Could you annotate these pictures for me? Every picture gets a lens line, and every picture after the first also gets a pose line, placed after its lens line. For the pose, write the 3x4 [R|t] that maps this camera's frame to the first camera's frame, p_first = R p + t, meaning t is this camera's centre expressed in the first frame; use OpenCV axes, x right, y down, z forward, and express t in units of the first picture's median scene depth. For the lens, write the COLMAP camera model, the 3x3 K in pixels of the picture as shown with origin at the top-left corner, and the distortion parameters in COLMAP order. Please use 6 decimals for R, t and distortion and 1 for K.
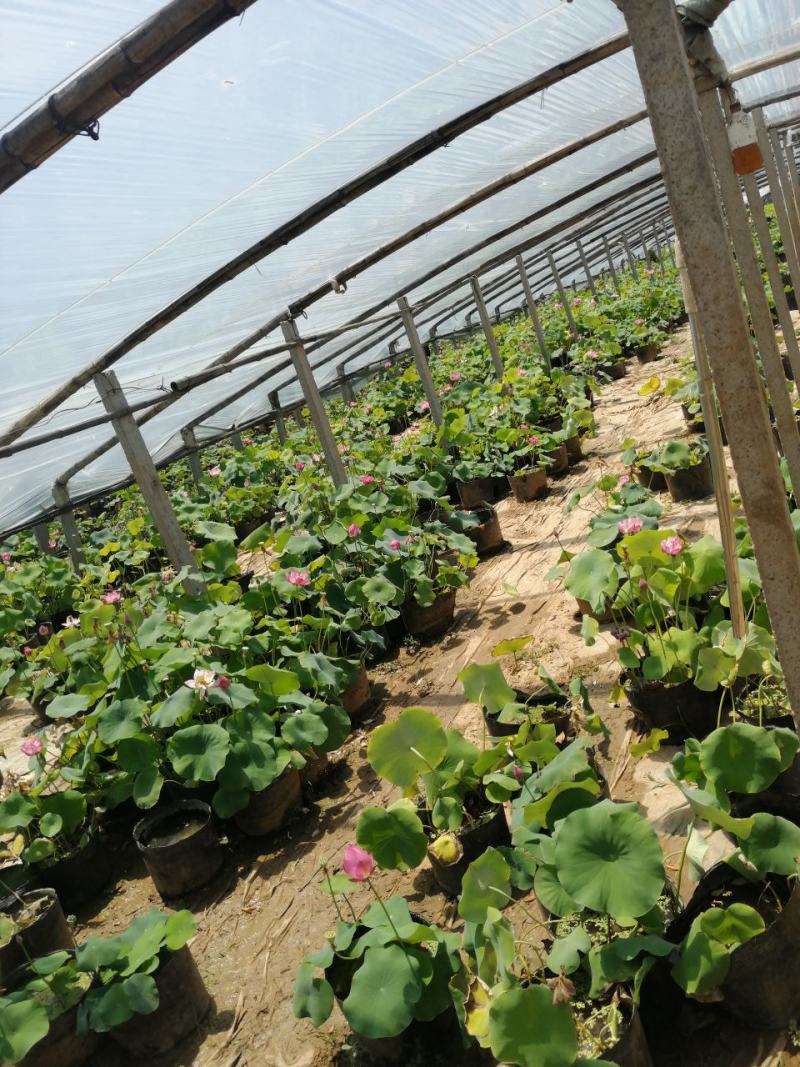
lens RADIAL K [[838.2, 0, 400.8], [0, 838.2, 530.7], [0, 0, 1]] dist [0.020290, -0.049170]
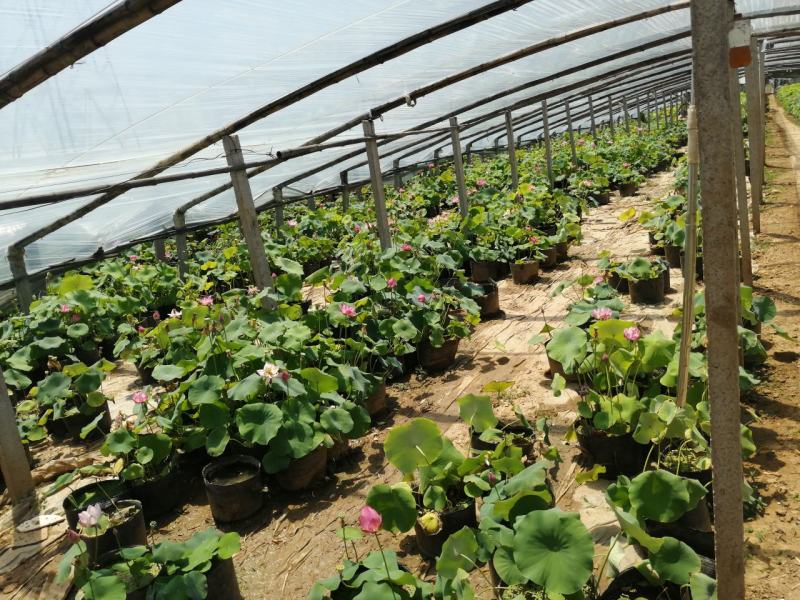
lens RADIAL K [[628.5, 0, 398.9], [0, 628.5, 301.0], [0, 0, 1]] dist [0.020290, -0.049170]
pose [[0.984839, 0.171851, -0.023651, -0.020123], [-0.171366, 0.984979, 0.021212, 0.006431], [0.026941, -0.016838, 0.999495, -0.010691]]
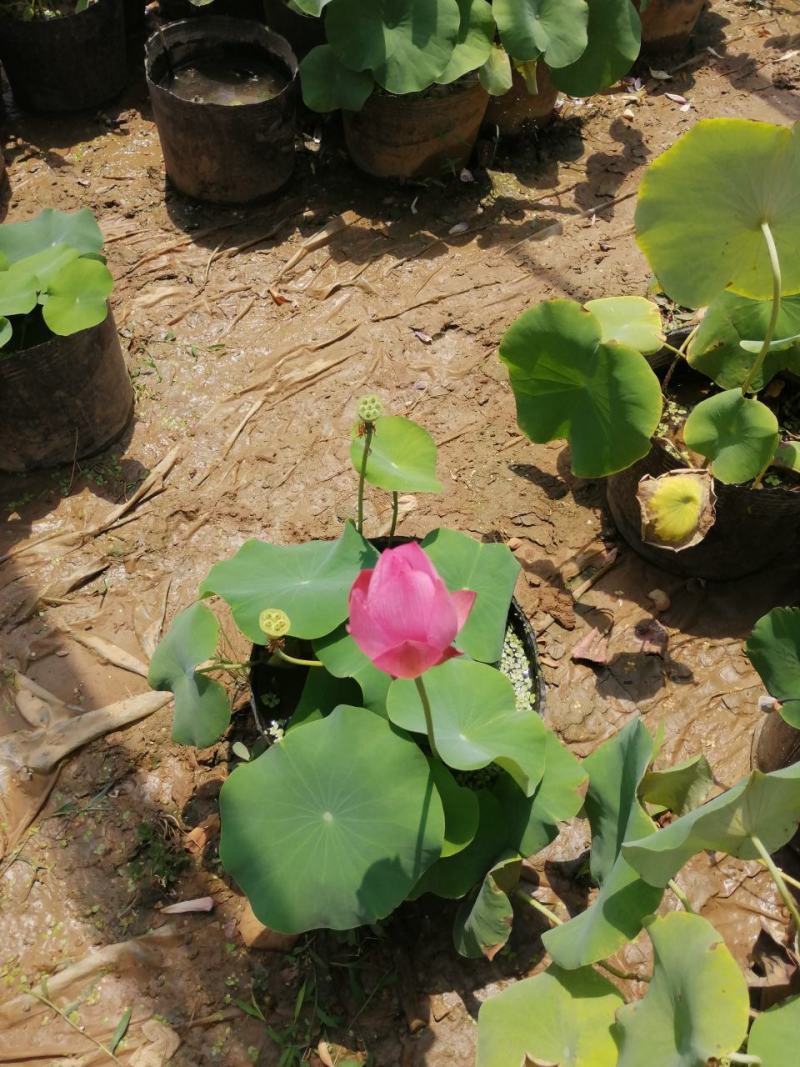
lens RADIAL K [[838.2, 0, 401.4], [0, 838.2, 535.4], [0, 0, 1]] dist [0.020290, -0.049170]
pose [[0.844286, 0.535309, 0.025025, -0.033555], [-0.398462, 0.595855, 0.697270, 0.097566], [0.358343, -0.598666, 0.716372, 0.393792]]
